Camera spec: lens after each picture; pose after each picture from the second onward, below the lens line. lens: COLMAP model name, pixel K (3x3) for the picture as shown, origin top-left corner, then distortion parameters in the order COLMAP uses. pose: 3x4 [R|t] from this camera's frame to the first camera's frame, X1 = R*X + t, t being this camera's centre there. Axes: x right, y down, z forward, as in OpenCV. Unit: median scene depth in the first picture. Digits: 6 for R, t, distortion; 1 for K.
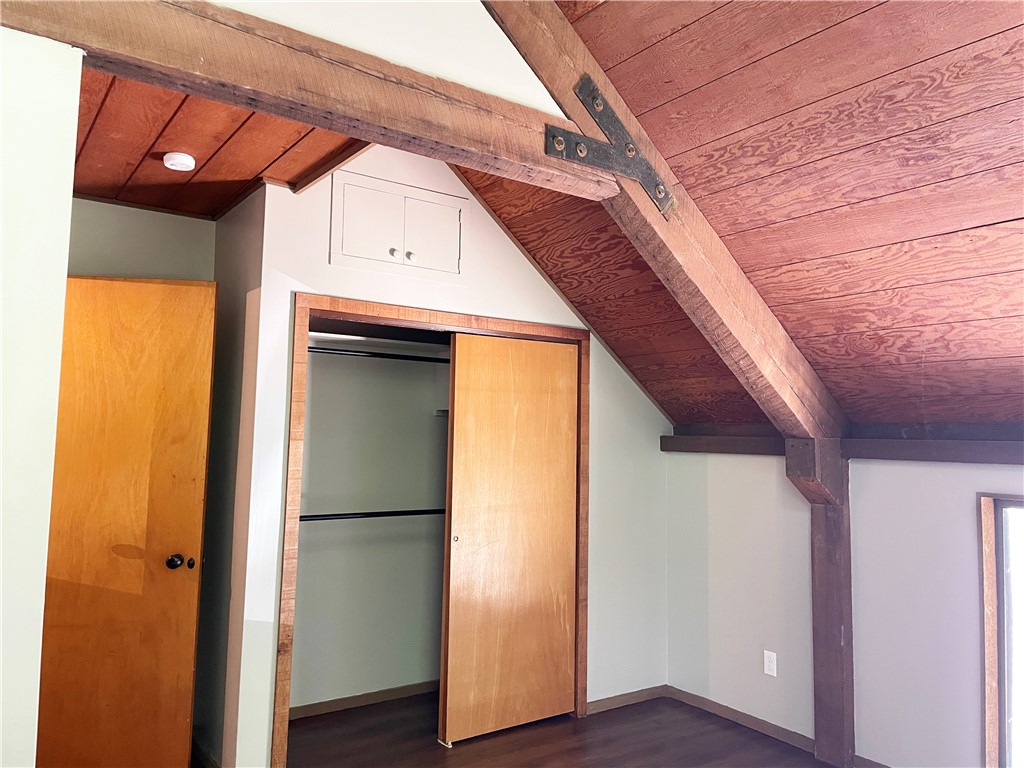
lens RADIAL K [[779.4, 0, 512.1], [0, 779.4, 383.3], [0, 0, 1]] dist [0.089361, -0.071197]
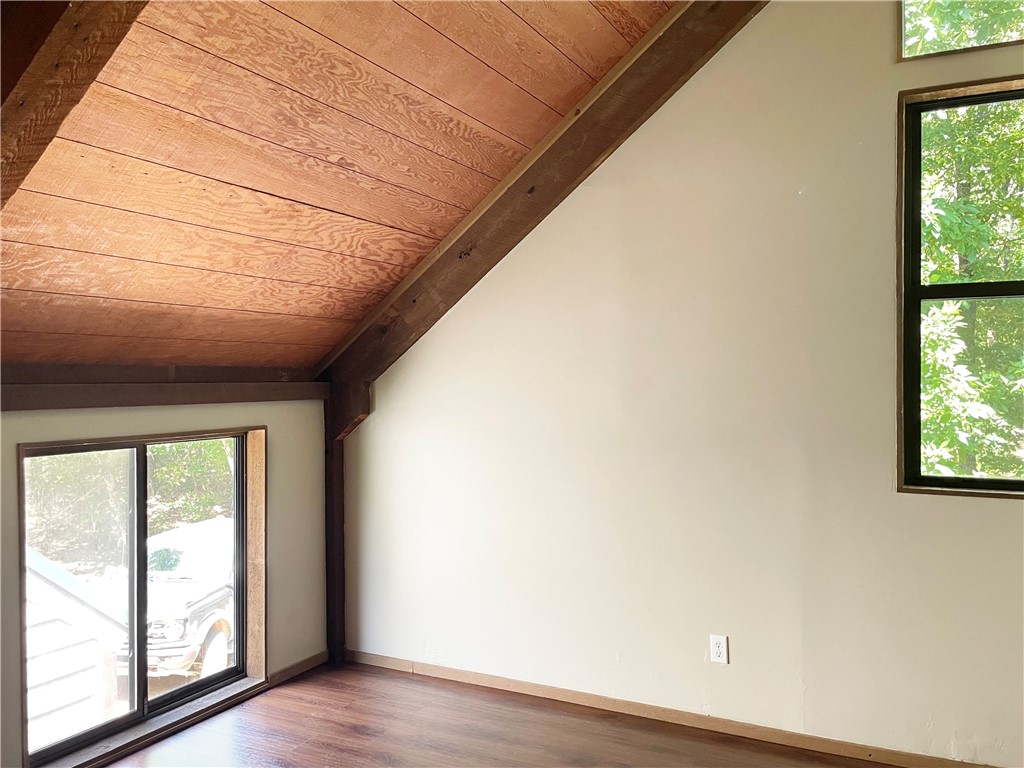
lens RADIAL K [[845.9, 0, 513.6], [0, 845.9, 385.8], [0, 0, 1]] dist [0.078023, -0.031832]
pose [[-0.455852, -0.029476, 0.889568, -0.636110], [-0.068064, 0.997679, -0.001821, 0.050678], [-0.887450, -0.061378, -0.456800, 1.221020]]
